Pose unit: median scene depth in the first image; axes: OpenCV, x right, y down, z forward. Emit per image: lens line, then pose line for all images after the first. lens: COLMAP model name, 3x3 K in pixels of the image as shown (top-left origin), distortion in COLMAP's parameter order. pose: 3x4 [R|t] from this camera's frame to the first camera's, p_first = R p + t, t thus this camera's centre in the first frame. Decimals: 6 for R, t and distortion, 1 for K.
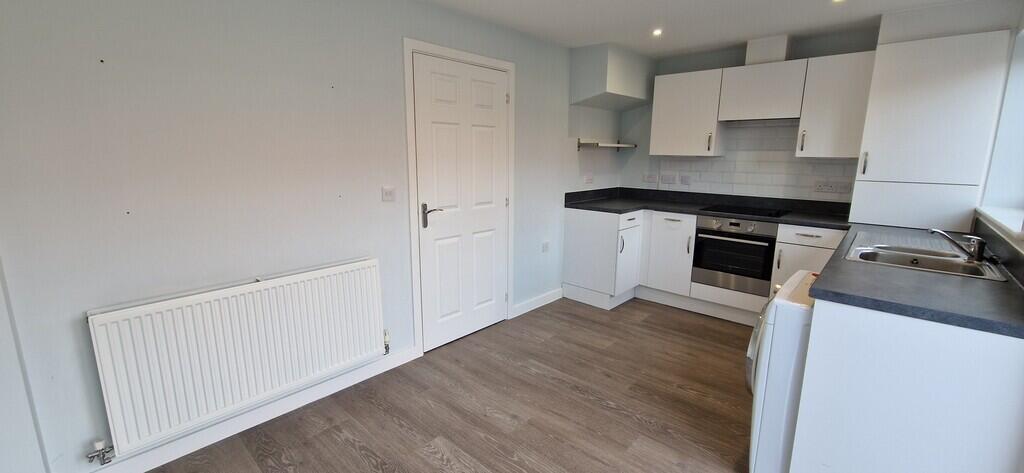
lens RADIAL K [[419.3, 0, 508.6], [0, 419.3, 234.3], [0, 0, 1]] dist [-0.012301, 0.000106]
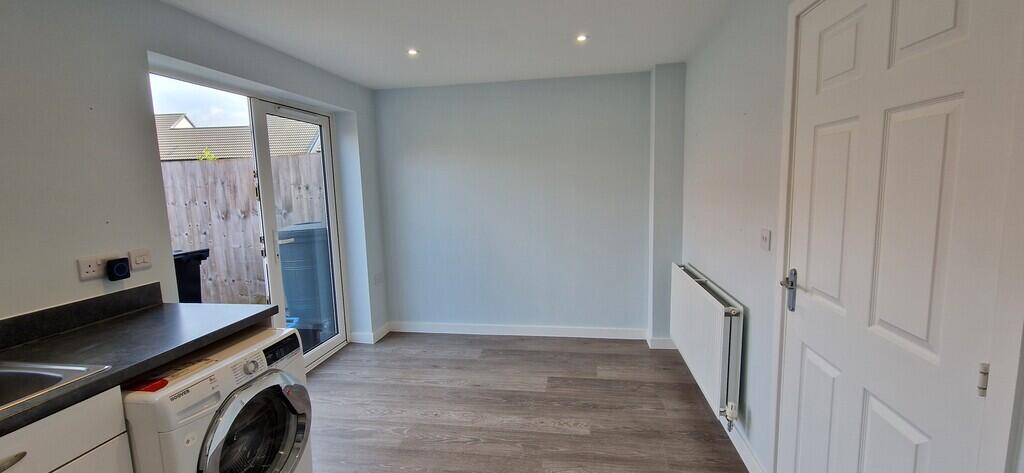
lens RADIAL K [[419.3, 0, 512.5], [0, 419.3, 234.8], [0, 0, 1]] dist [-0.012301, 0.000106]
pose [[-0.837243, 0.081491, -0.540724, 0.539470], [-0.088331, 0.955693, 0.280799, -0.307161], [0.539649, 0.282859, -0.792950, 1.537085]]
